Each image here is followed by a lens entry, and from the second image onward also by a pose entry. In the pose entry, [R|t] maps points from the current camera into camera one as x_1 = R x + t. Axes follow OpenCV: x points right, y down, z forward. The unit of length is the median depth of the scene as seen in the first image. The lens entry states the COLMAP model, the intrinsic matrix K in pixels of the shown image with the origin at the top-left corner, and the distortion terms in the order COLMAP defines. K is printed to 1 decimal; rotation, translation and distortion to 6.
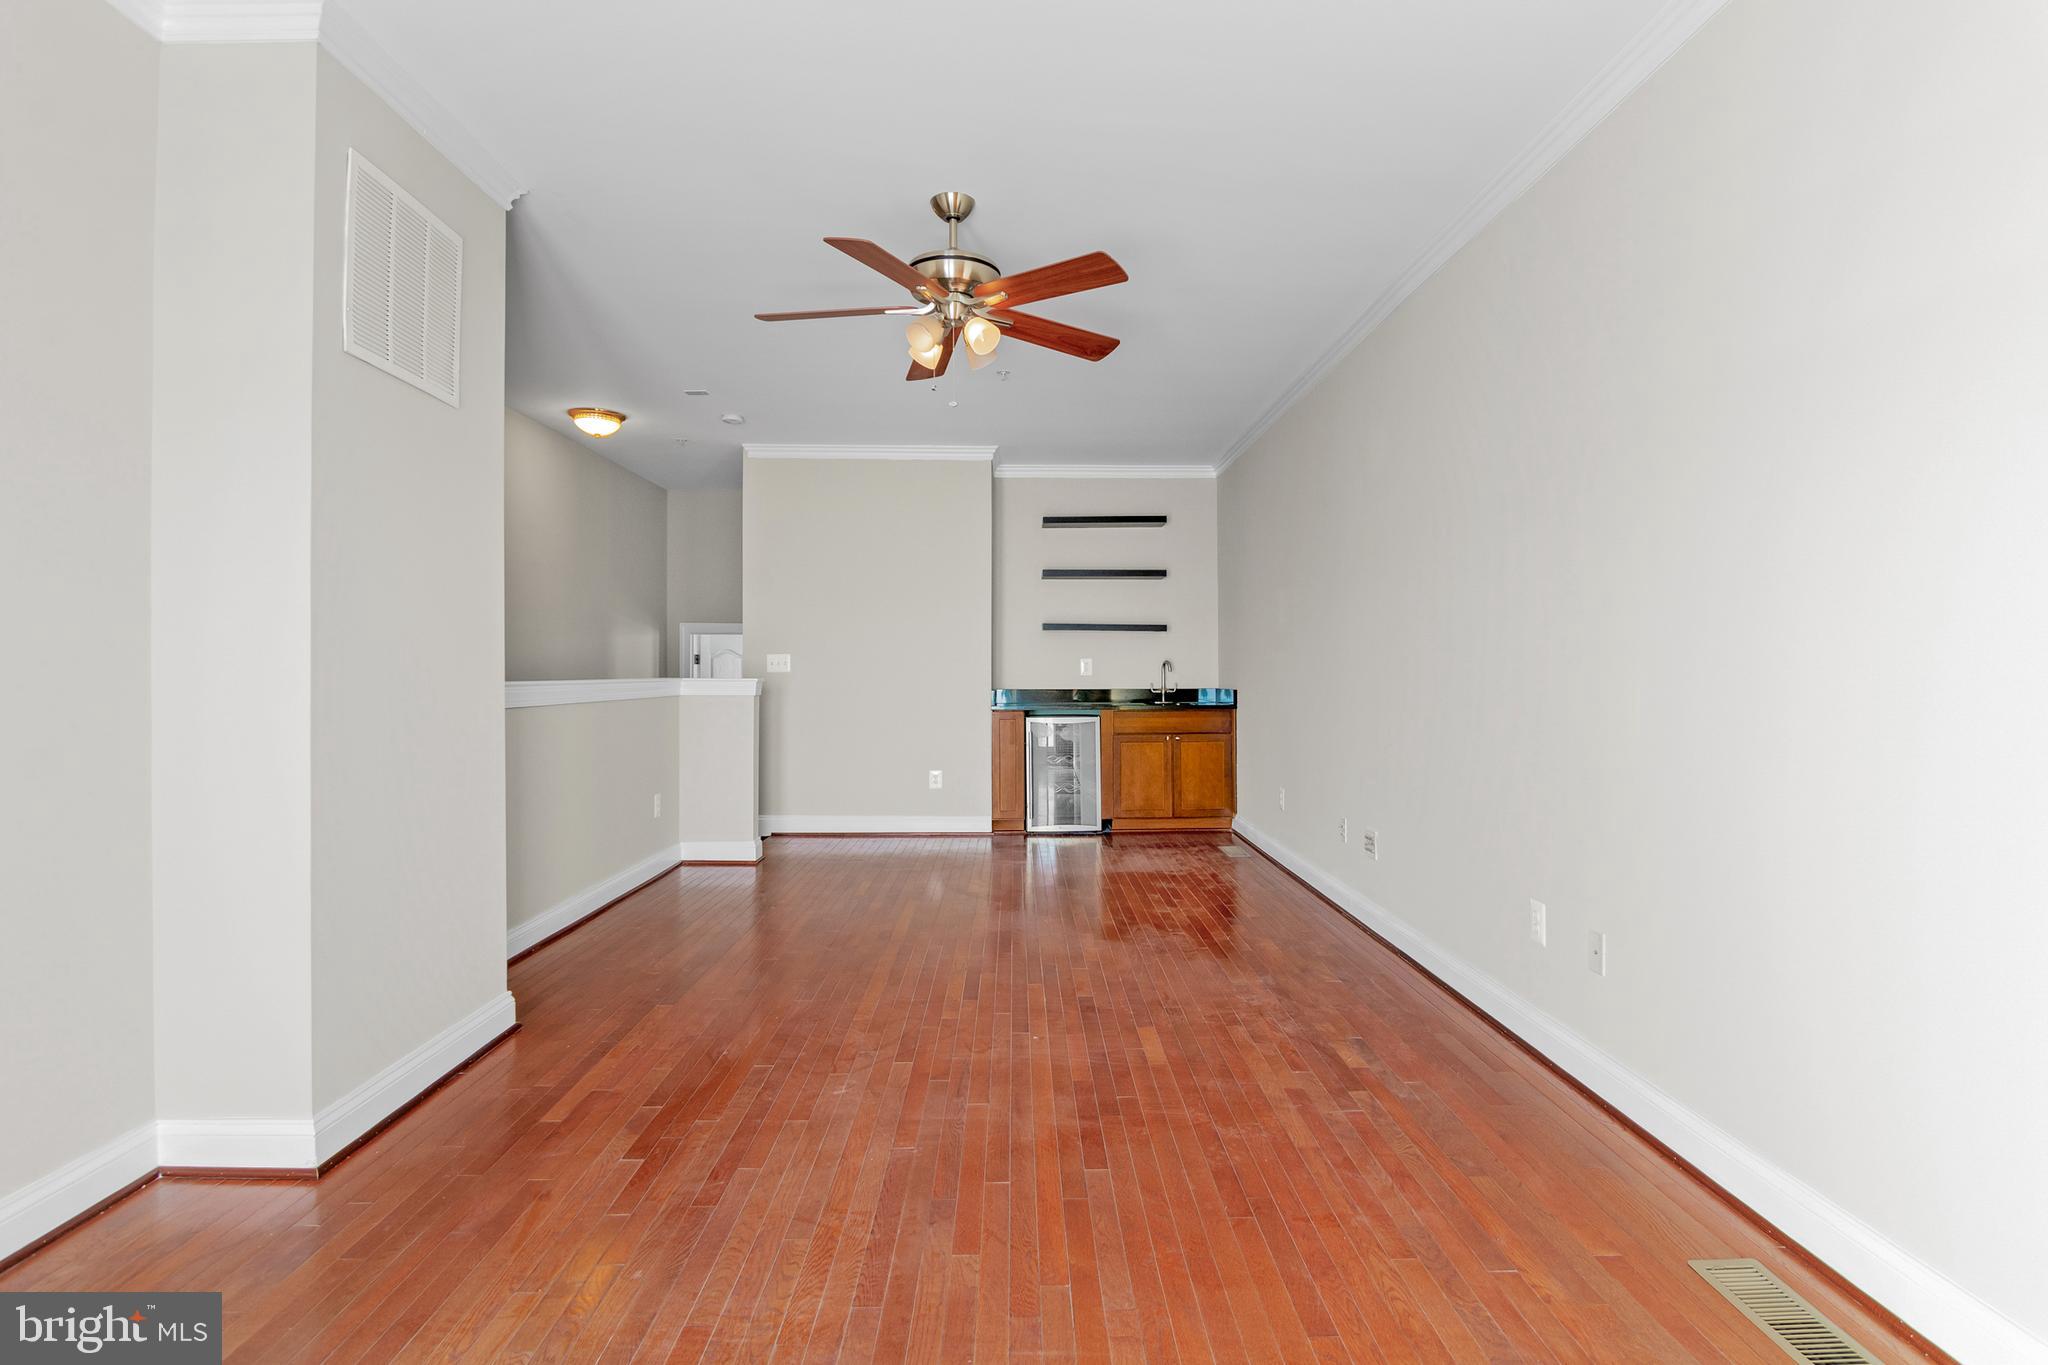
lens RADIAL K [[1021.2, 0, 1014.7], [0, 1021.2, 655.1], [0, 0, 1]] dist [-0.002553, -0.000774]
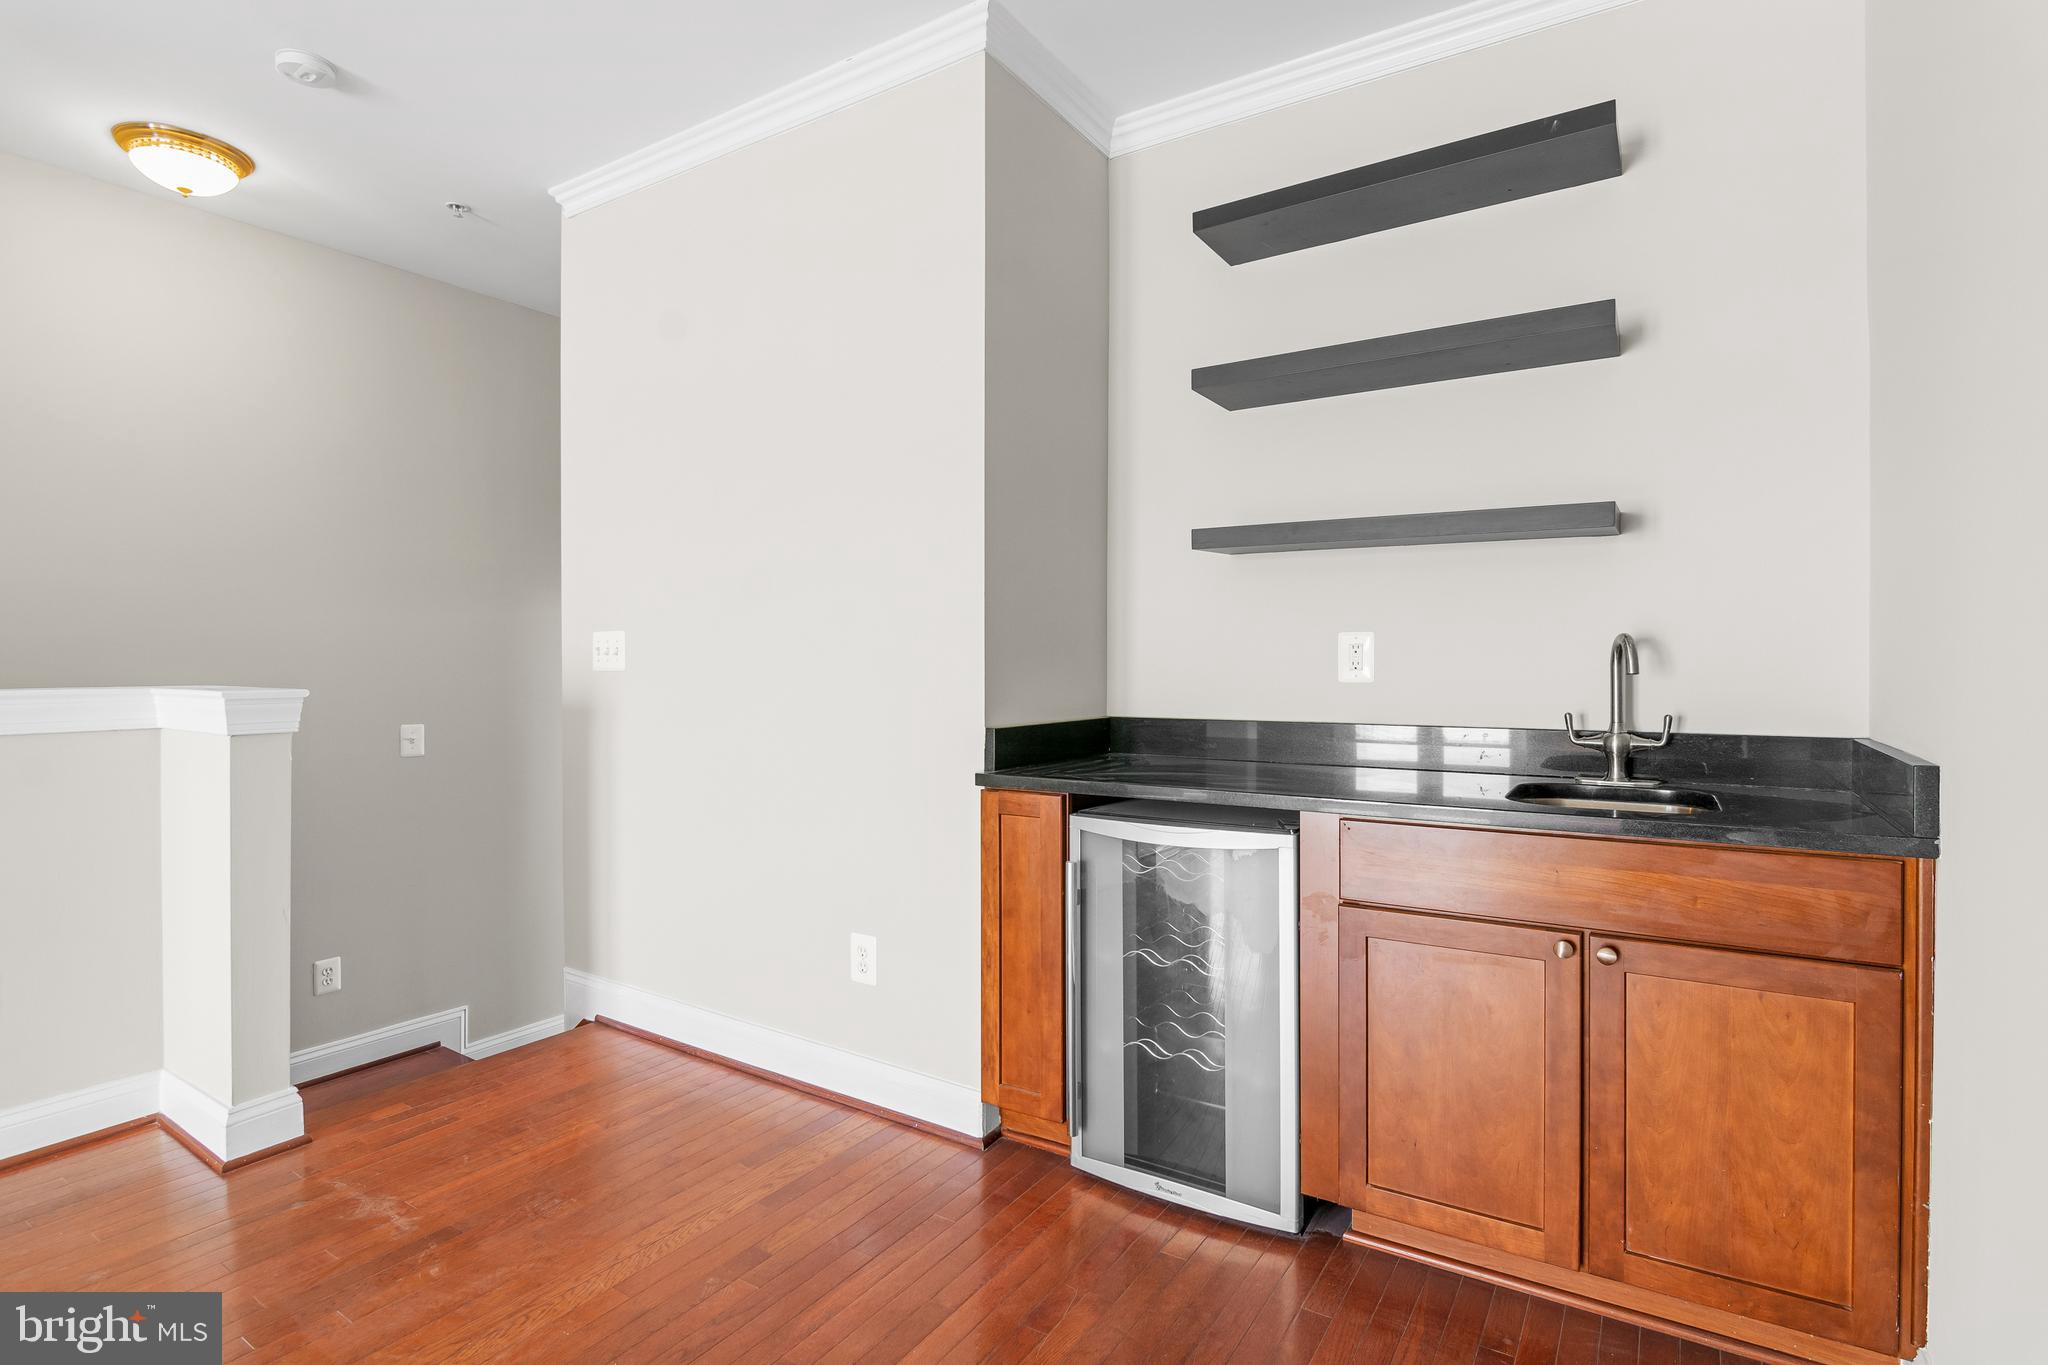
lens RADIAL K [[1021.2, 0, 1014.7], [0, 1021.2, 655.1], [0, 0, 1]] dist [-0.002553, -0.000774]
pose [[0.836915, -0.001330, -0.547331, 0.173789], [0.010386, 0.999856, 0.013452, 0.005780], [0.547234, -0.016942, 0.836808, 0.719866]]
